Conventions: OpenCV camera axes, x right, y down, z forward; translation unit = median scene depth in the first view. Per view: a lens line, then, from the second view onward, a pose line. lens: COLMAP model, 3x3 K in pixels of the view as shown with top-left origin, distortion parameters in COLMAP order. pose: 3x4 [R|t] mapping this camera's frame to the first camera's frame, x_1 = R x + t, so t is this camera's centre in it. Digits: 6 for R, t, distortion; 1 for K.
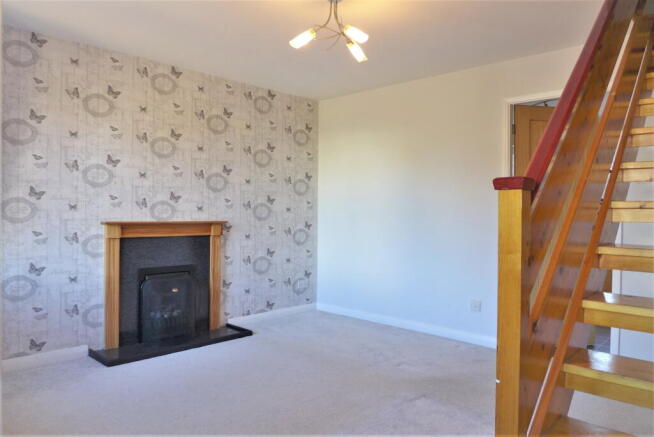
lens RADIAL K [[458.4, 0, 324.9], [0, 458.4, 216.8], [0, 0, 1]] dist [-0.051338, 0.012567]
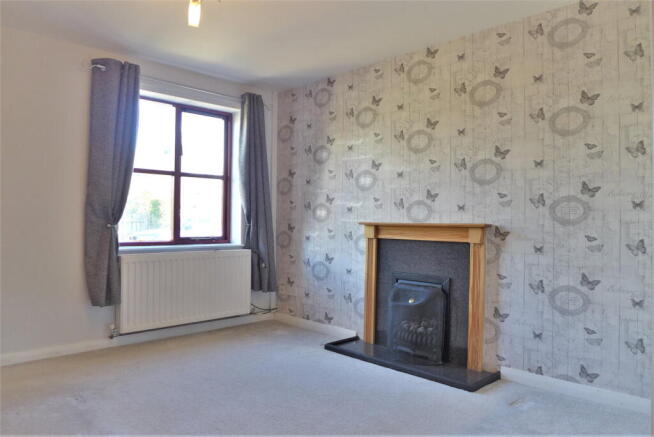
lens RADIAL K [[458.4, 0, 325.6], [0, 458.4, 217.9], [0, 0, 1]] dist [-0.051338, 0.012567]
pose [[-0.033816, -0.020822, -0.999211, 0.562033], [-0.023957, 0.999513, -0.020018, 0.022236], [0.999141, 0.023261, -0.034298, 0.860561]]
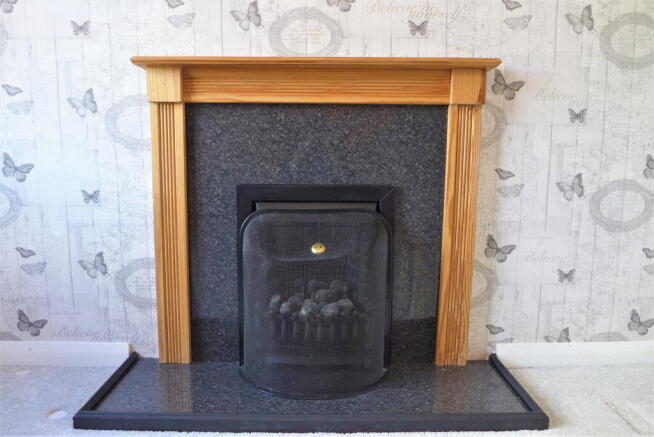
lens RADIAL K [[458.4, 0, 320.2], [0, 458.4, 215.2], [0, 0, 1]] dist [-0.051338, 0.012567]
pose [[0.694743, 0.090329, -0.713564, -0.069193], [-0.003303, 0.992473, 0.122420, 0.089563], [0.719251, -0.082694, 0.689812, 0.750672]]
